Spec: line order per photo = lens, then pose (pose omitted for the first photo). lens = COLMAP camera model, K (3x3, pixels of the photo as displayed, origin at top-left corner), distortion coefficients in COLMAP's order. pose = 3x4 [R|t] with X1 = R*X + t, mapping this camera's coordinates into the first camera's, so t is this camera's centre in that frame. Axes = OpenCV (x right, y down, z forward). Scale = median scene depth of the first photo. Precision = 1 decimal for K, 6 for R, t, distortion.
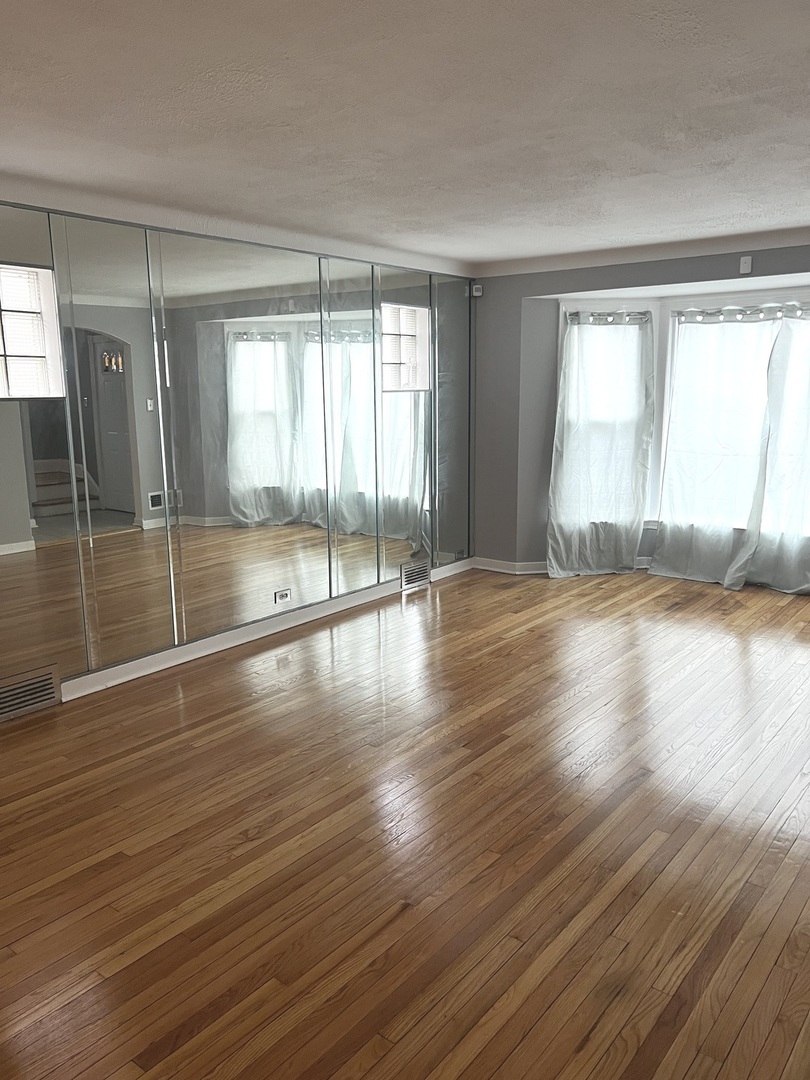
lens RADIAL K [[822.8, 0, 410.0], [0, 822.8, 537.0], [0, 0, 1]] dist [-0.008285, -0.004512]
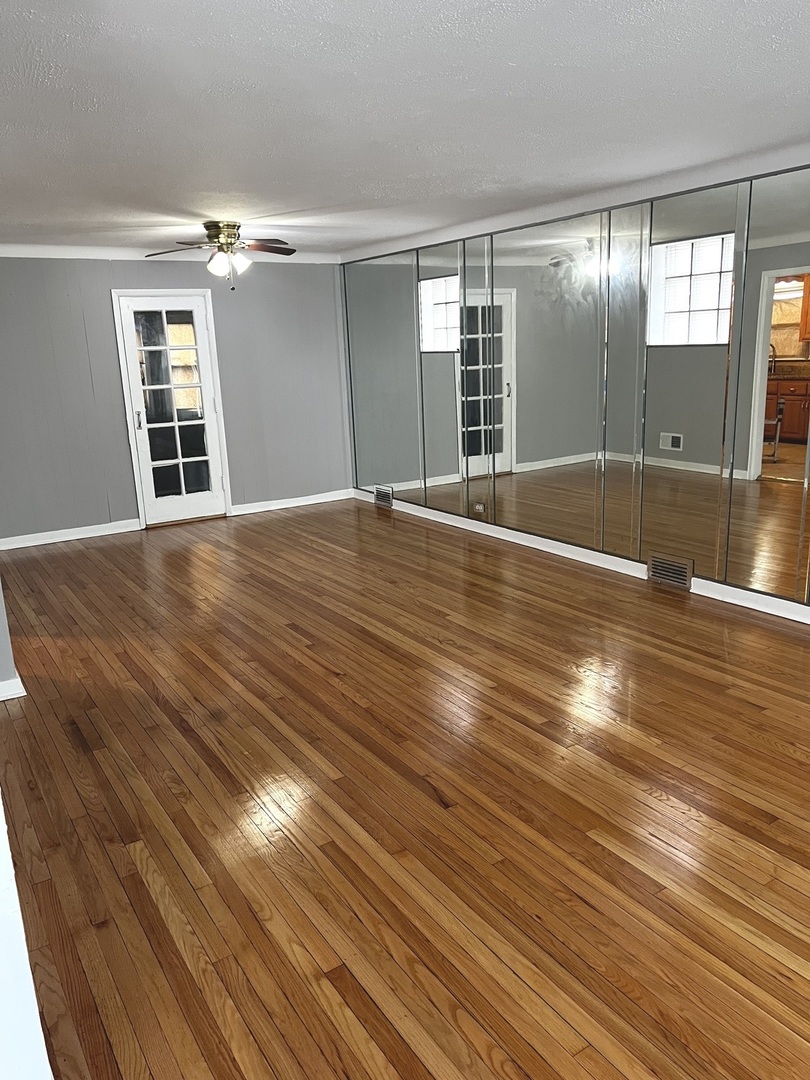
lens RADIAL K [[822.8, 0, 410.0], [0, 822.8, 543.4], [0, 0, 1]] dist [-0.008285, -0.004512]
pose [[-0.327180, 0.251420, -0.910901, 0.949211], [-0.136438, 0.941286, 0.308812, -0.222224], [0.935060, 0.225319, -0.273667, 1.052966]]
